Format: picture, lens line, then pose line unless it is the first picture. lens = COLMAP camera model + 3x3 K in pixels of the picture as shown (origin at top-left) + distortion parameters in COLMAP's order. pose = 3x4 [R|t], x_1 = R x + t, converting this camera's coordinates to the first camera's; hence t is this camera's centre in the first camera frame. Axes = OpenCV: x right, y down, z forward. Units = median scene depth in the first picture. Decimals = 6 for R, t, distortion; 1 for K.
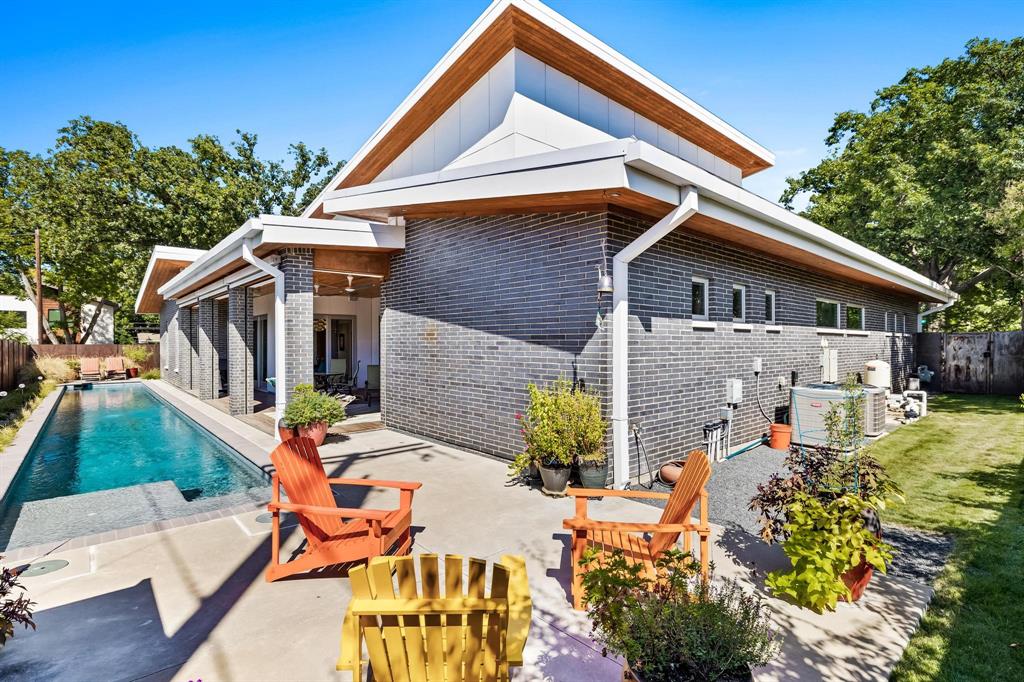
lens RADIAL K [[490.3, 0, 509.6], [0, 490.3, 346.3], [0, 0, 1]] dist [-0.004854, 0.001354]
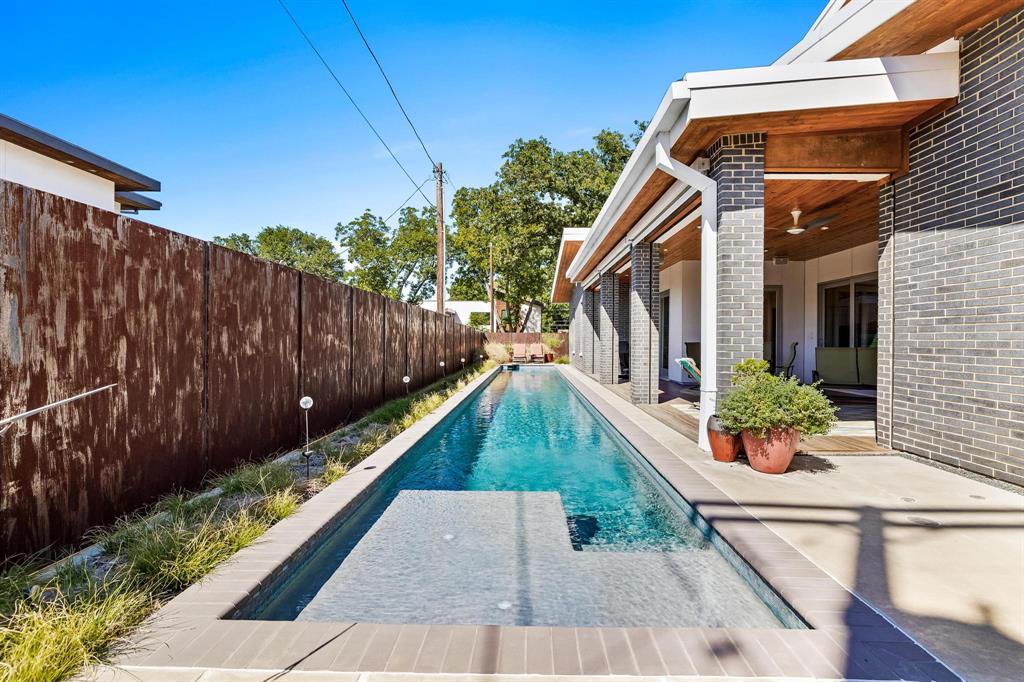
lens RADIAL K [[490.3, 0, 514.4], [0, 490.3, 340.4], [0, 0, 1]] dist [-0.004854, 0.001354]
pose [[0.737455, 0.004828, -0.675379, -0.125685], [-0.010169, 0.999940, -0.003955, 0.031218], [0.675320, 0.009785, 0.737460, 0.203826]]
